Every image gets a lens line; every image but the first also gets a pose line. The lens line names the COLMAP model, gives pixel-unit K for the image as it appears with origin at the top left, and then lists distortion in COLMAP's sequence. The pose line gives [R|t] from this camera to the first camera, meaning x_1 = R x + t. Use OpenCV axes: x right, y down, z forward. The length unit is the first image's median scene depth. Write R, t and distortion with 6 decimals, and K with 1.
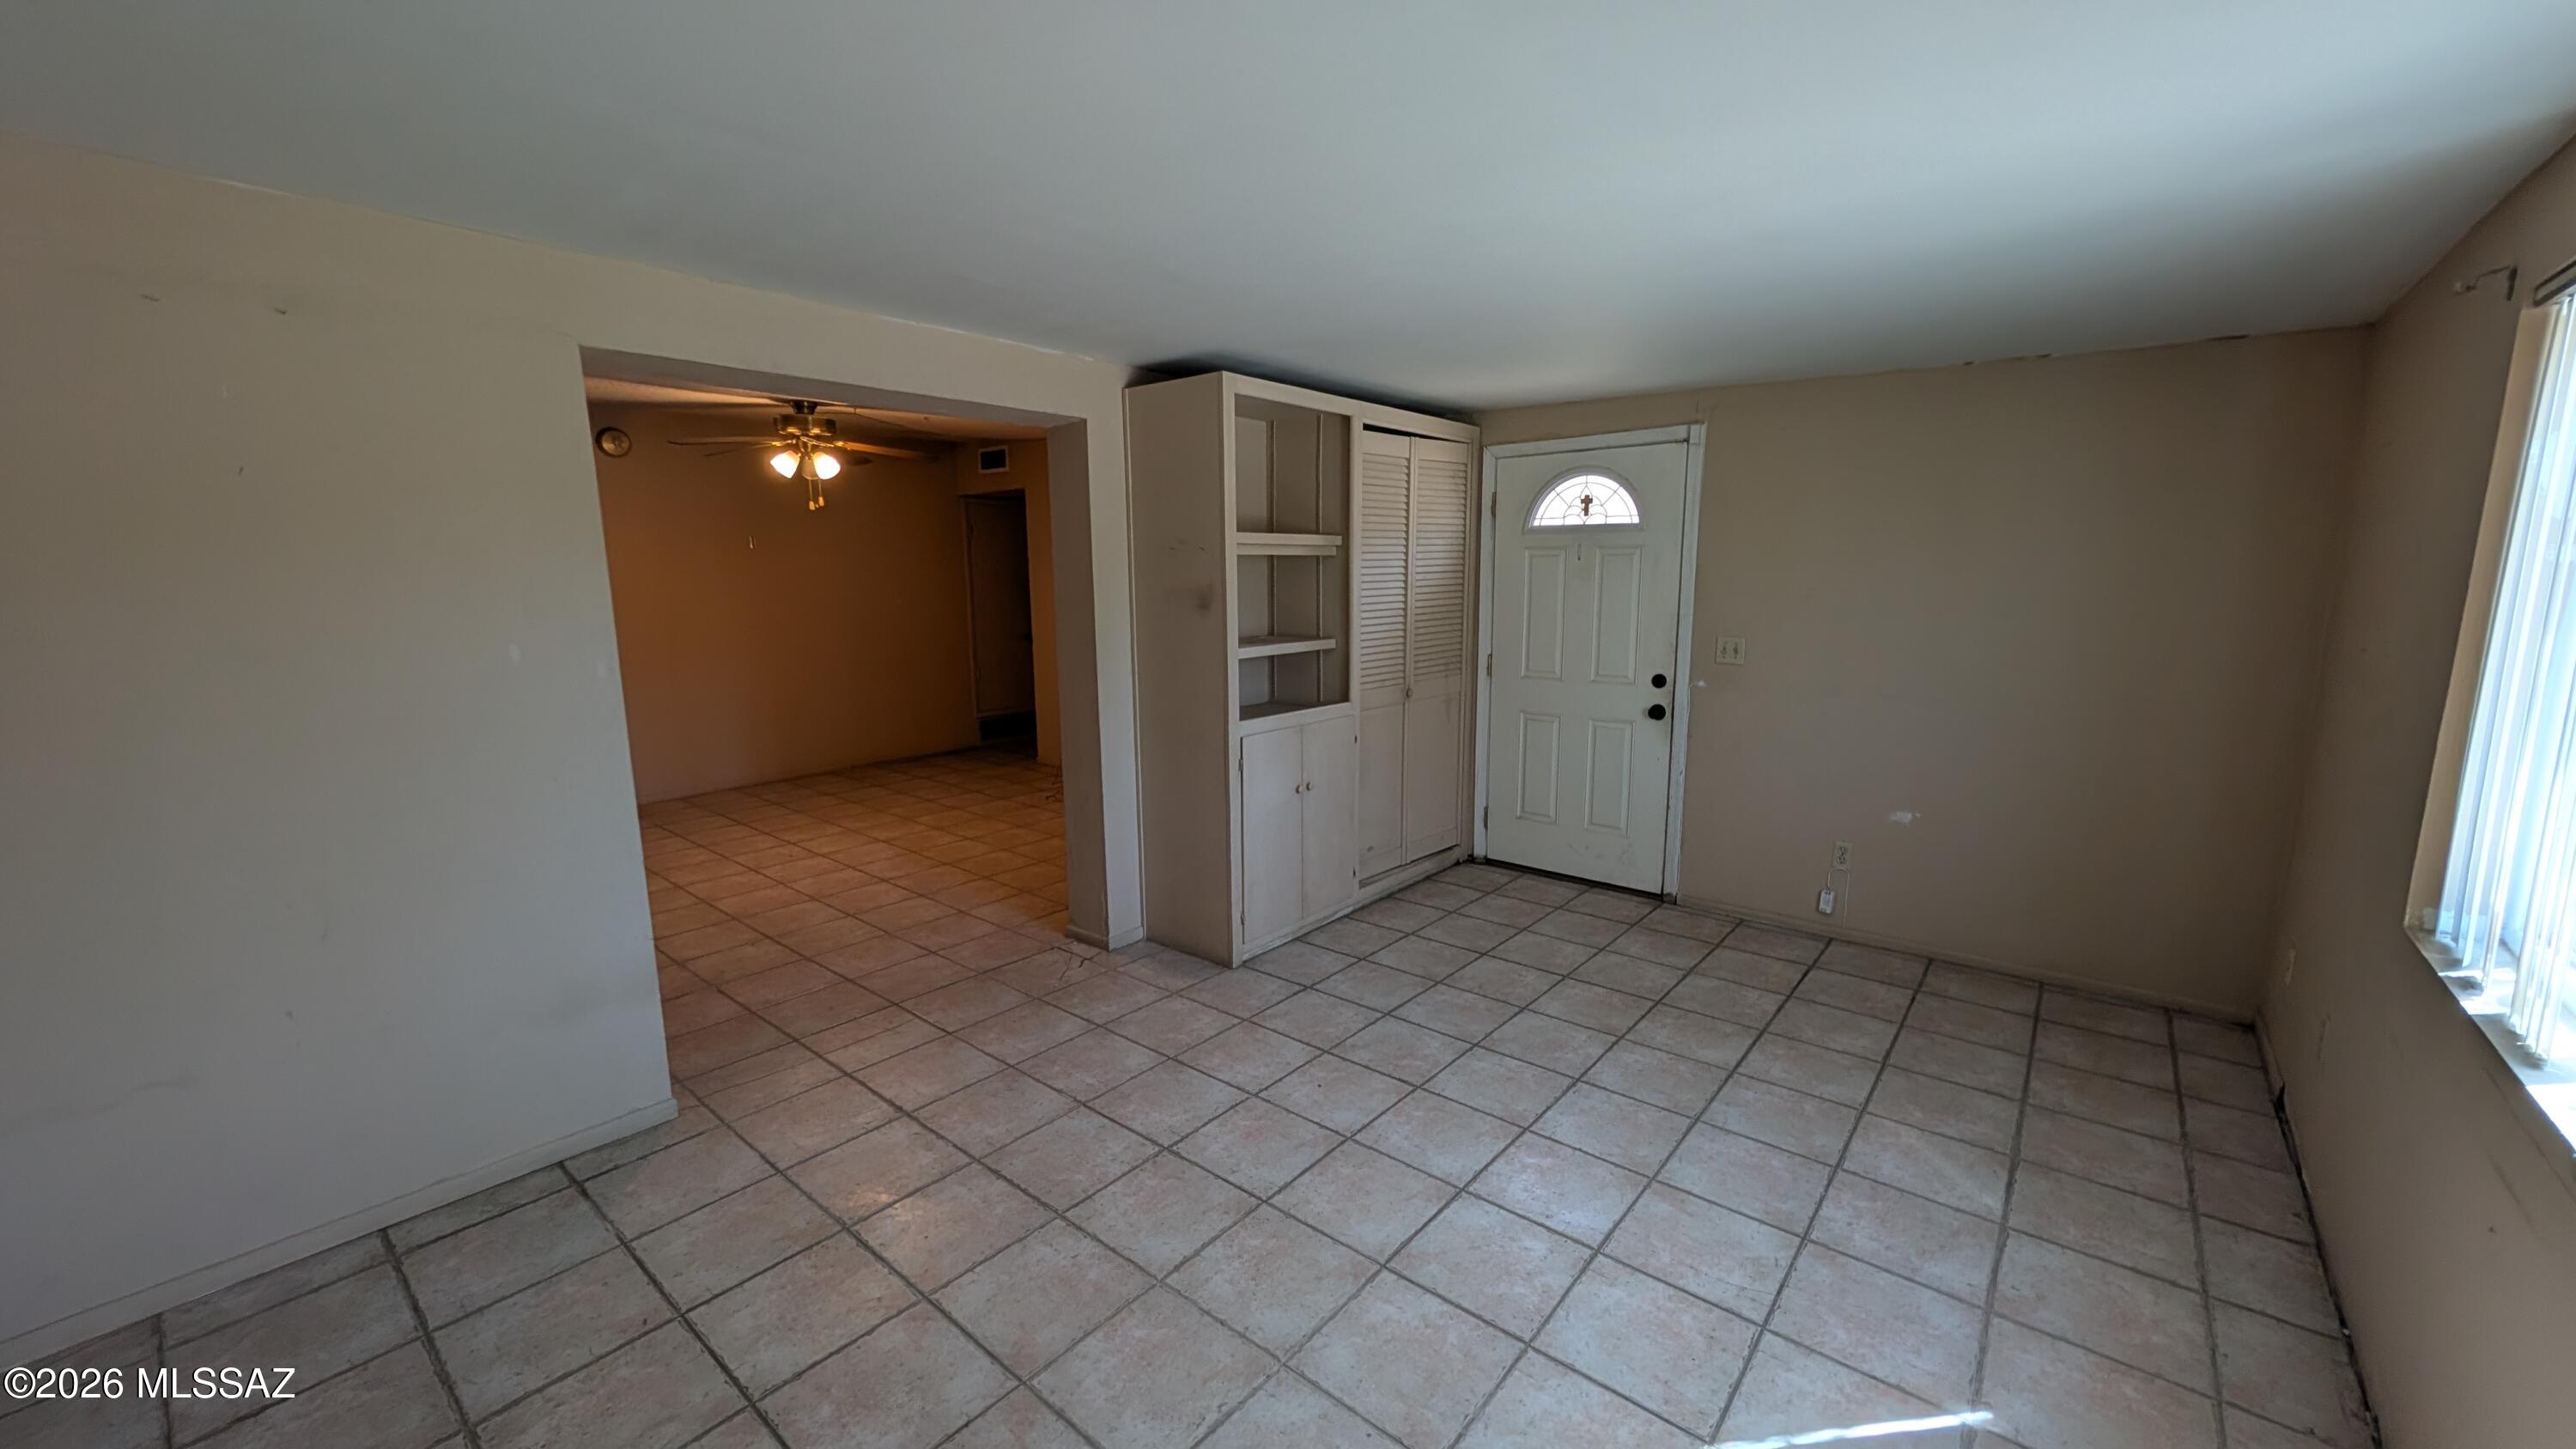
lens RADIAL K [[973.5, 0, 1297.9], [0, 973.5, 739.1], [0, 0, 1]] dist [-0.002003, -0.000408]
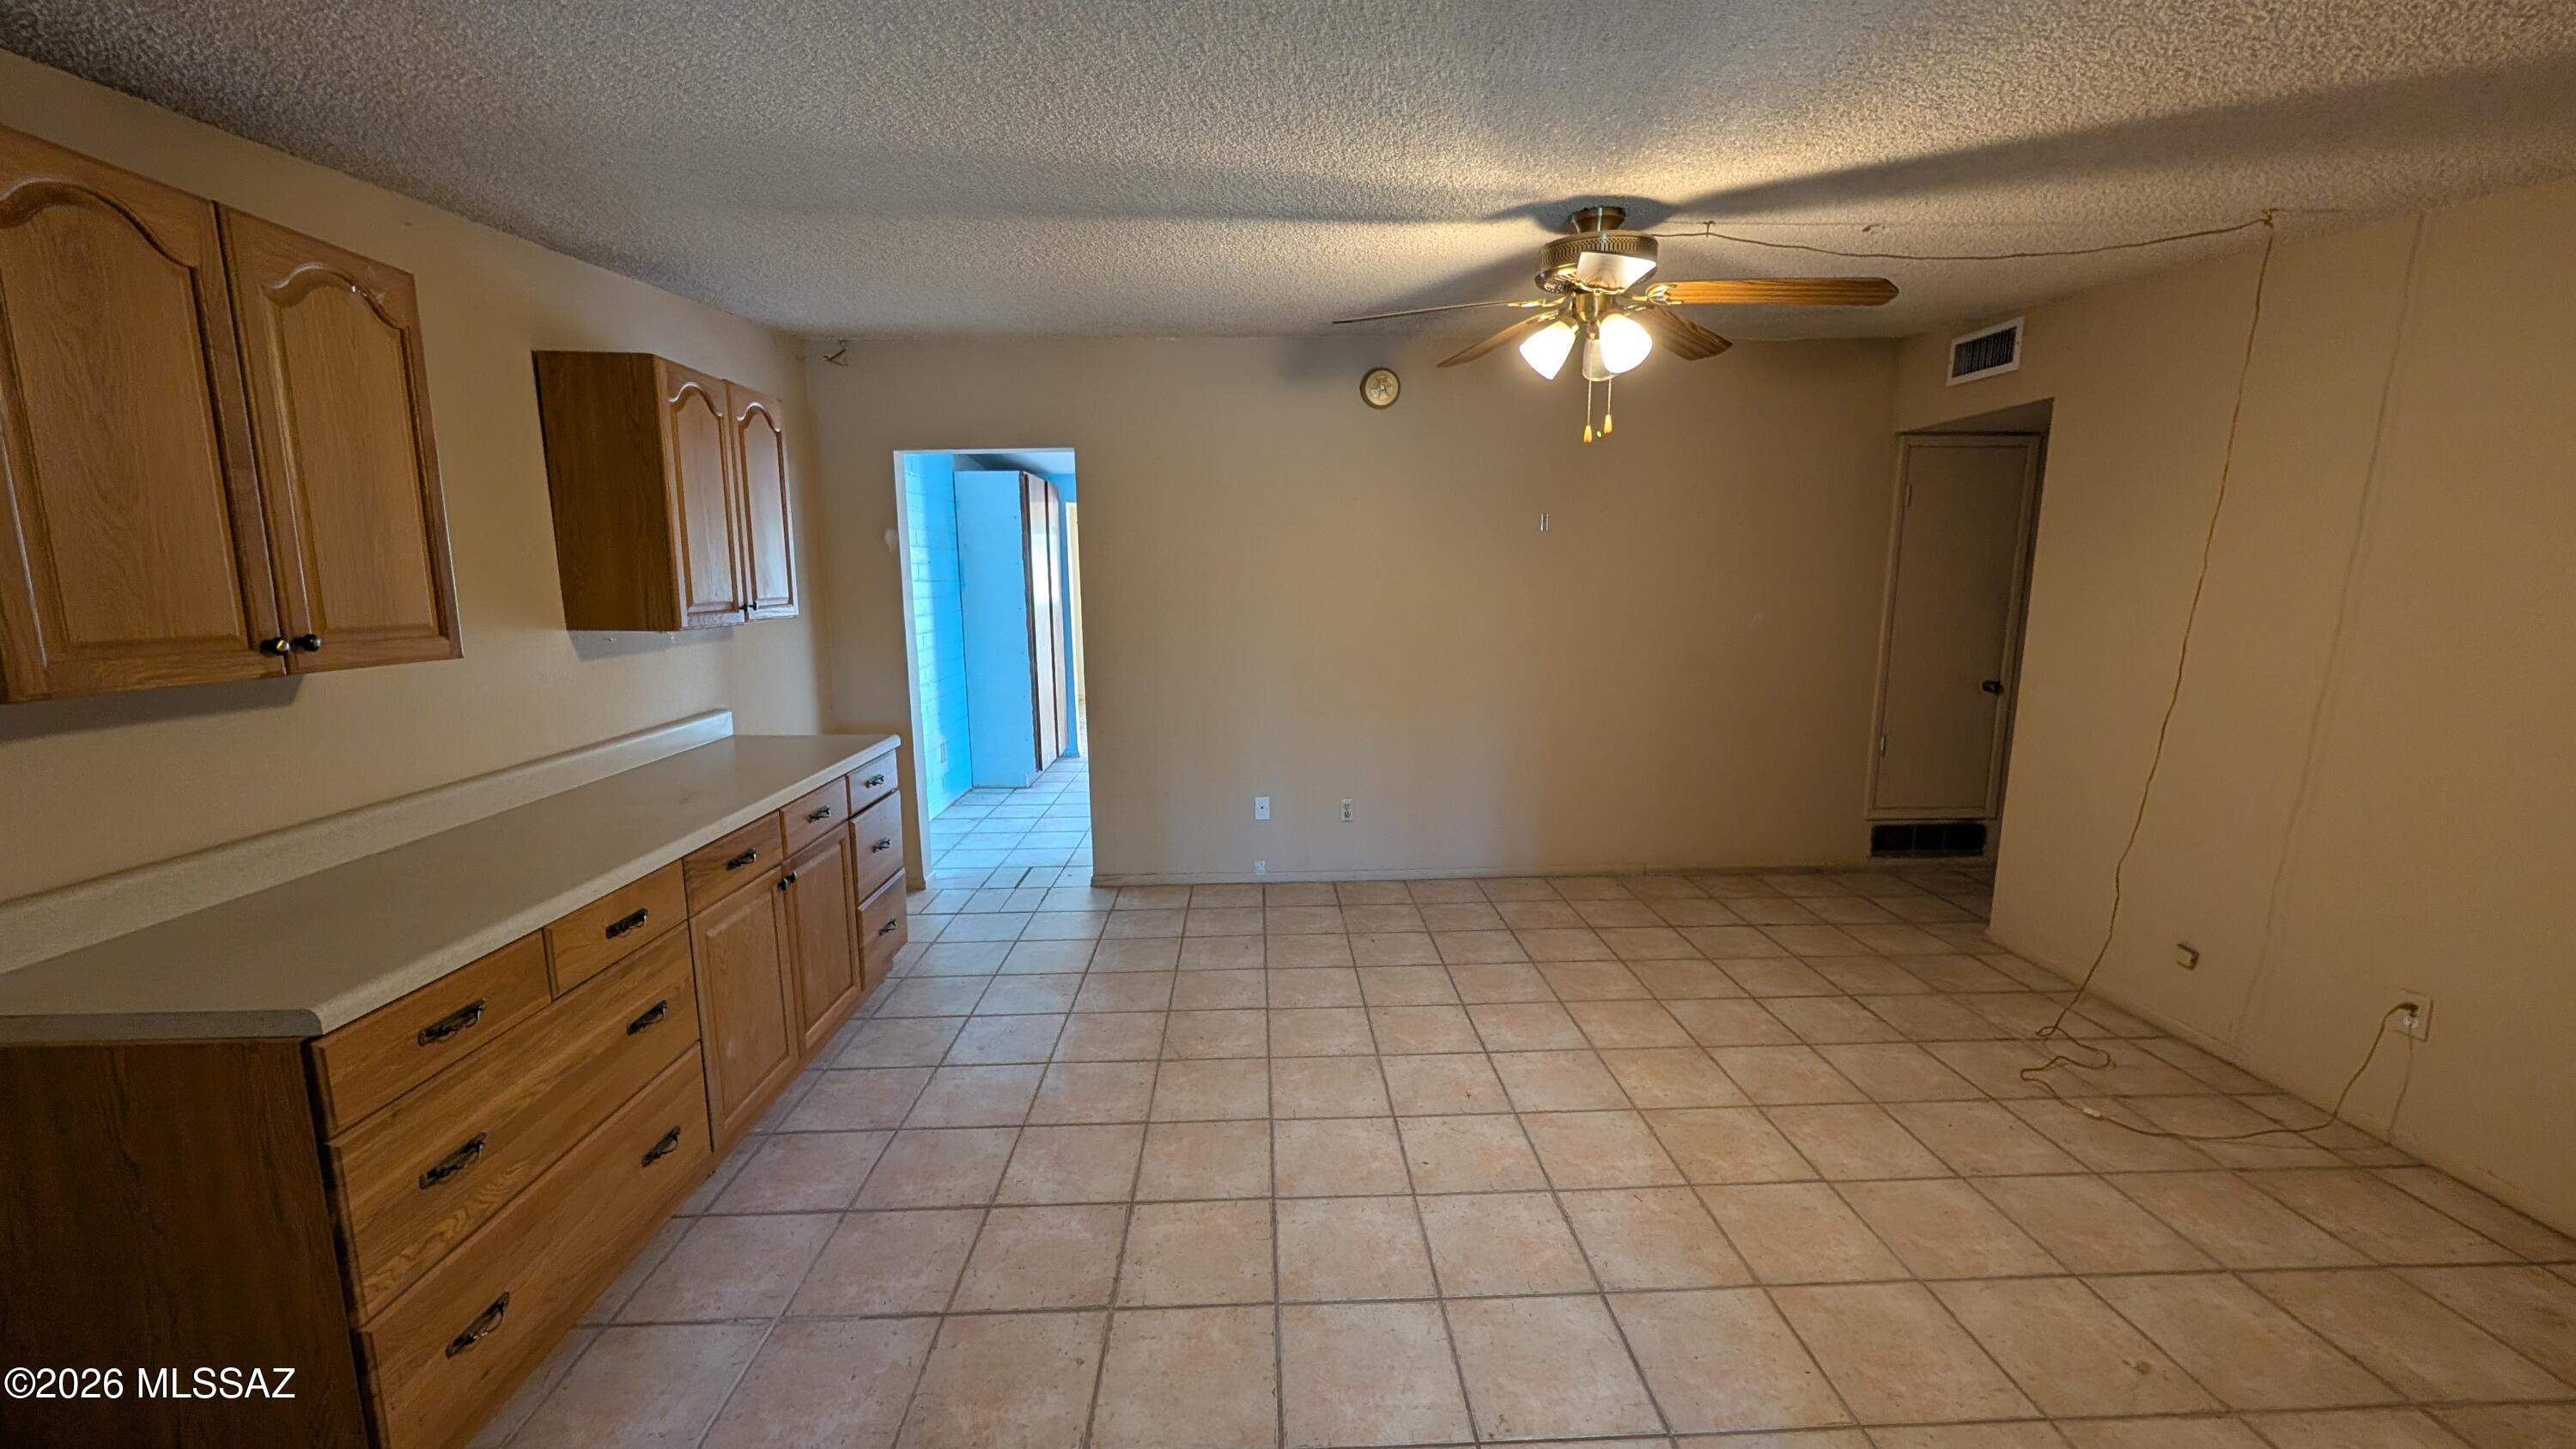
lens RADIAL K [[973.5, 0, 1276.3], [0, 973.5, 740.6], [0, 0, 1]] dist [-0.002003, -0.000408]
pose [[0.655609, 0.128528, -0.744082, -0.208358], [-0.123256, 0.990406, 0.062475, -0.093973], [0.744973, 0.050753, 0.665161, 0.536819]]
